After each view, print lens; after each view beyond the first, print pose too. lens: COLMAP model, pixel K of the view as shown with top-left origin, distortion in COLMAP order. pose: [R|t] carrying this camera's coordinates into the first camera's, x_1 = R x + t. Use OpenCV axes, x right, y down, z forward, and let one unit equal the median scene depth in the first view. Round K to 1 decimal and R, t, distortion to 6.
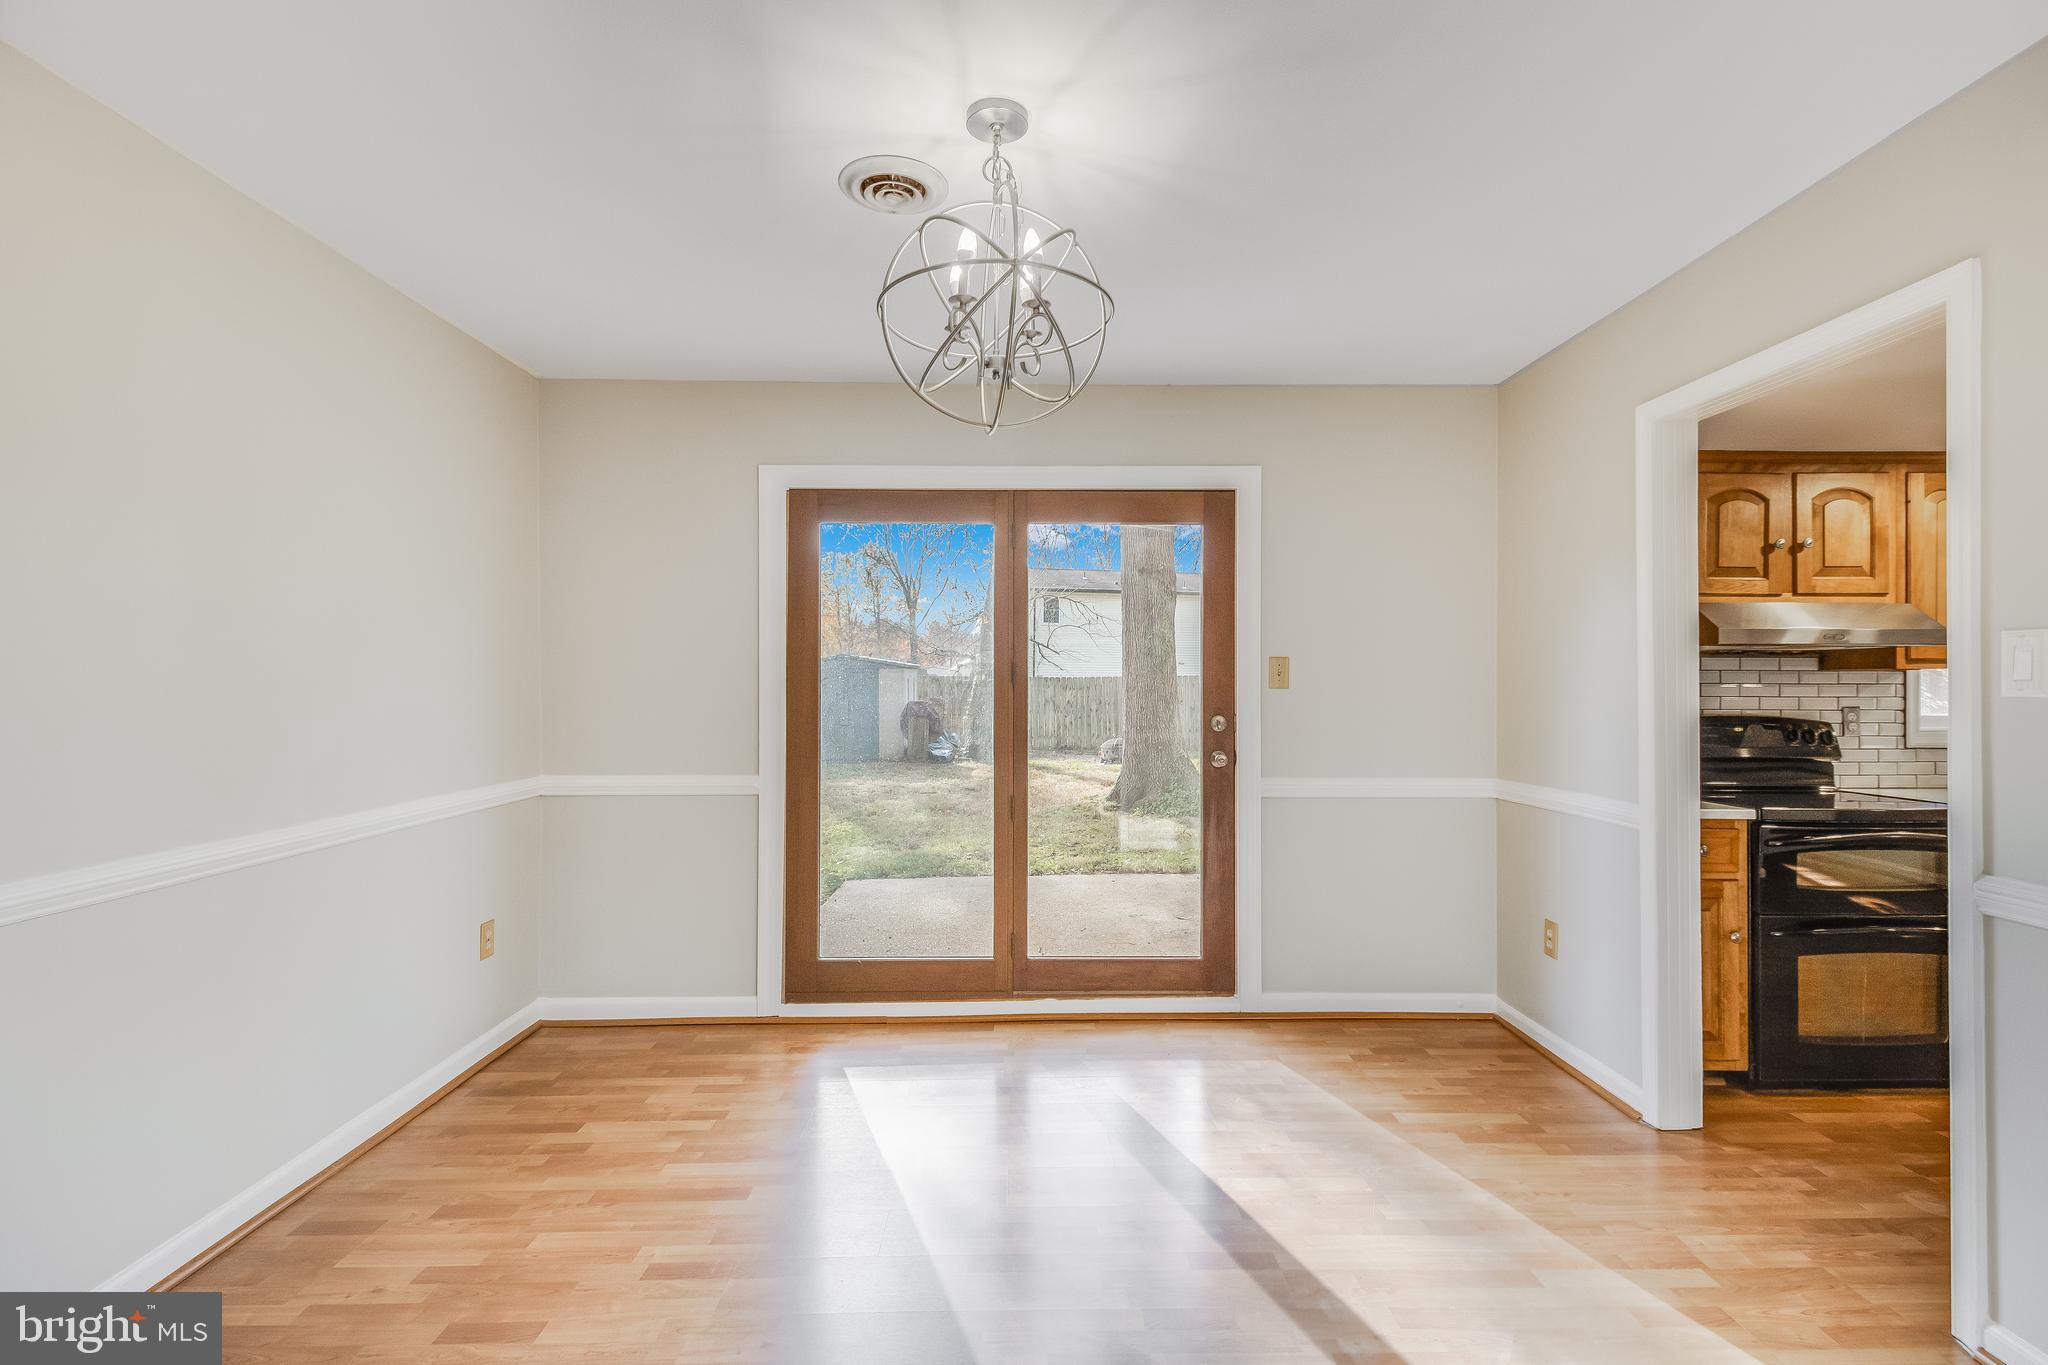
lens RADIAL K [[958.9, 0, 1025.9], [0, 958.9, 684.6], [0, 0, 1]] dist [0.016360, -0.011824]
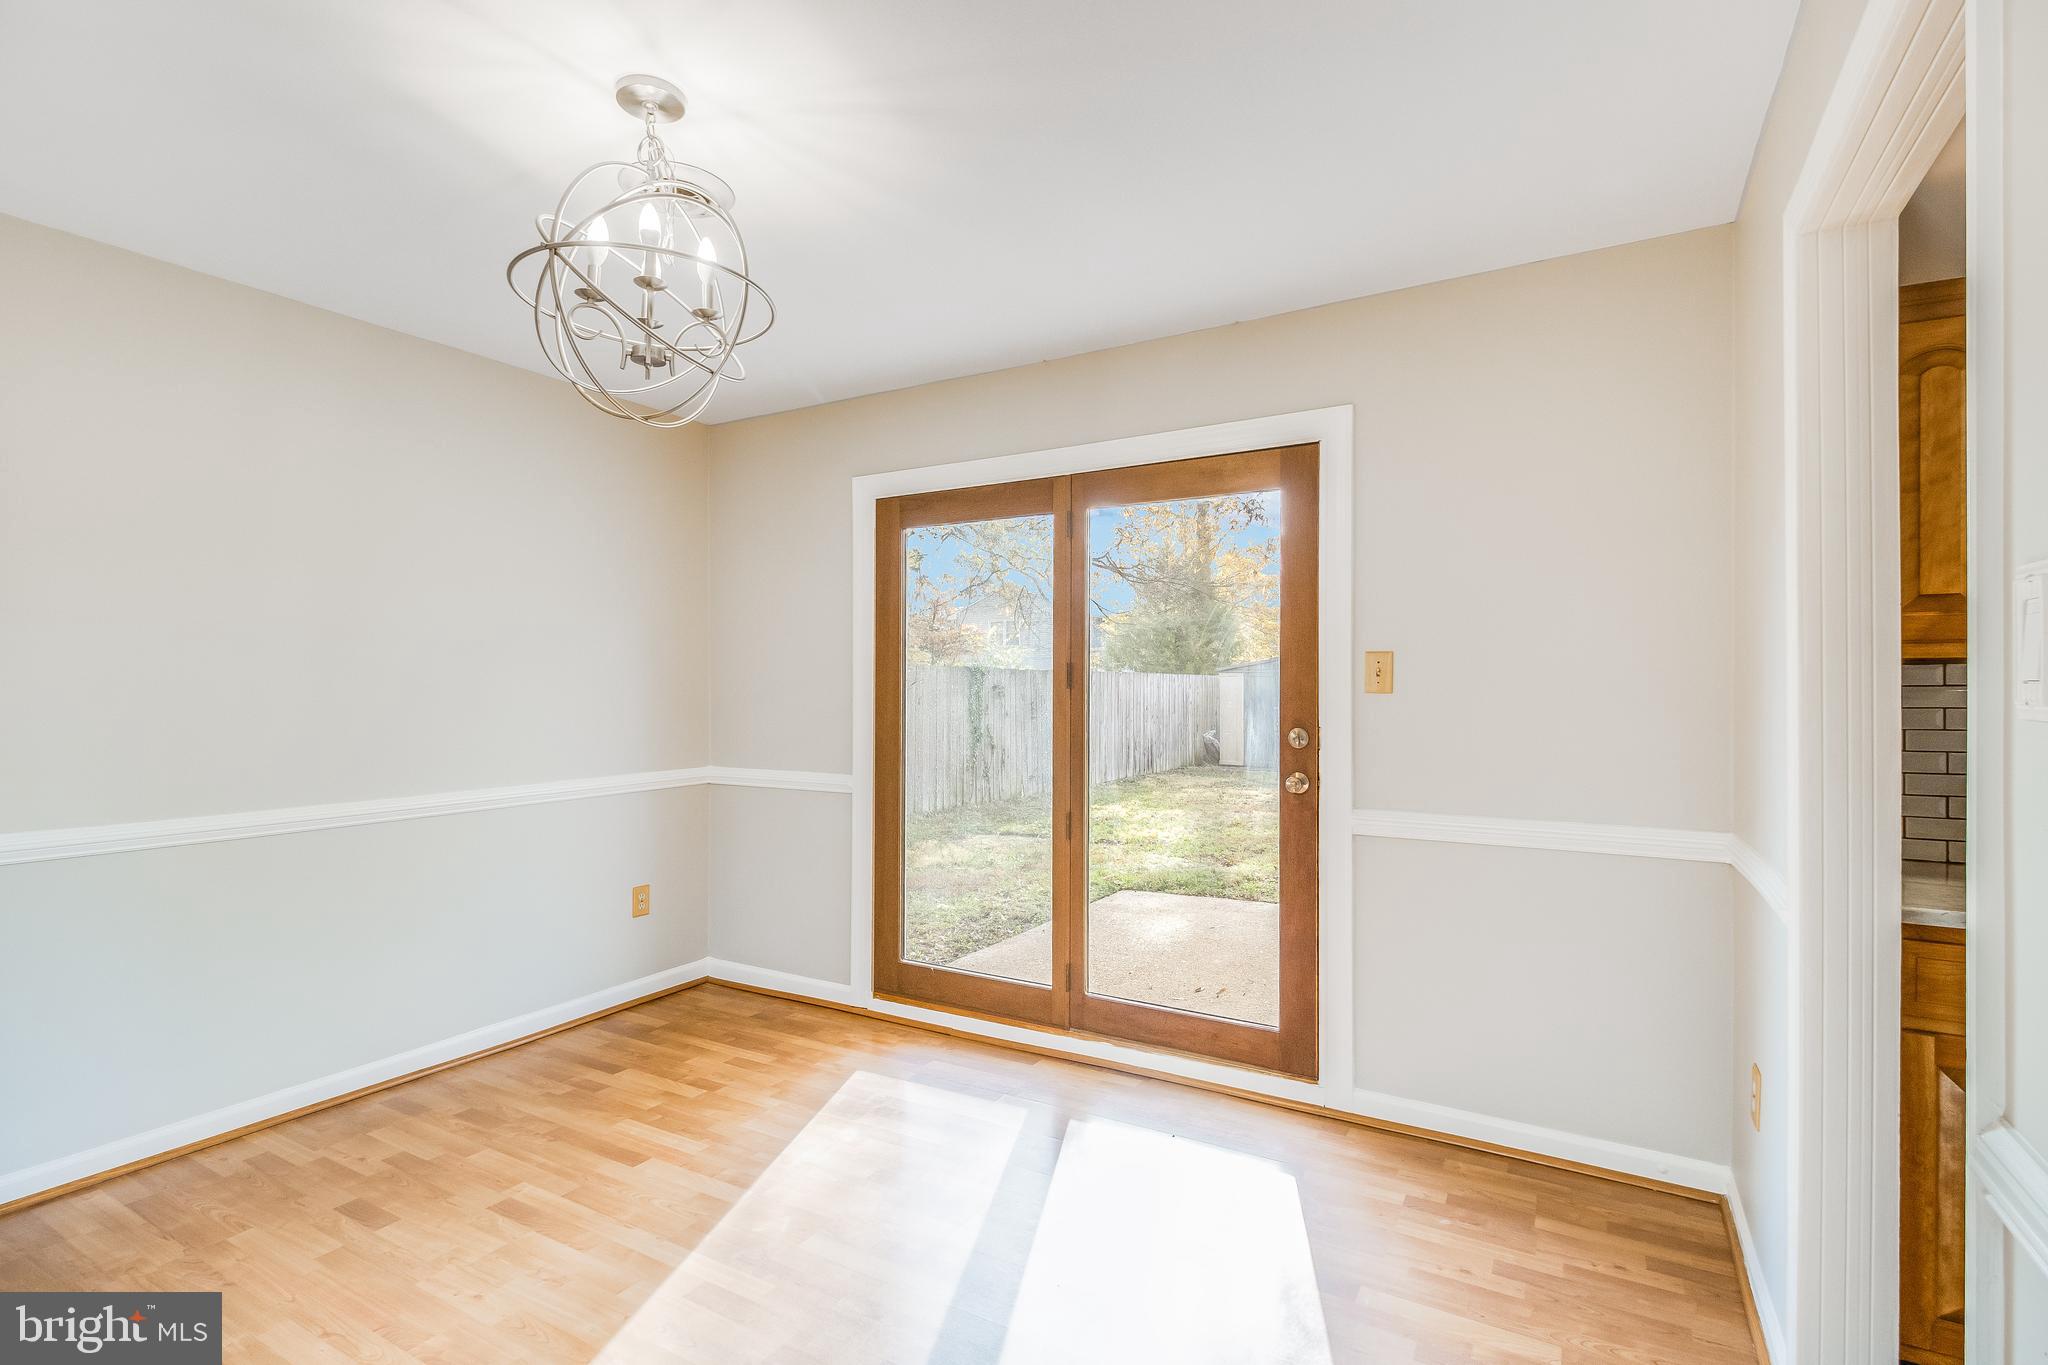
lens RADIAL K [[958.9, 0, 1019.9], [0, 958.9, 689.4], [0, 0, 1]] dist [0.016360, -0.011824]
pose [[0.855027, 0.000416, -0.518584, 0.429928], [-0.000992, 0.999999, -0.000834, 0.001675], [0.518583, 0.001227, 0.855026, 0.205361]]
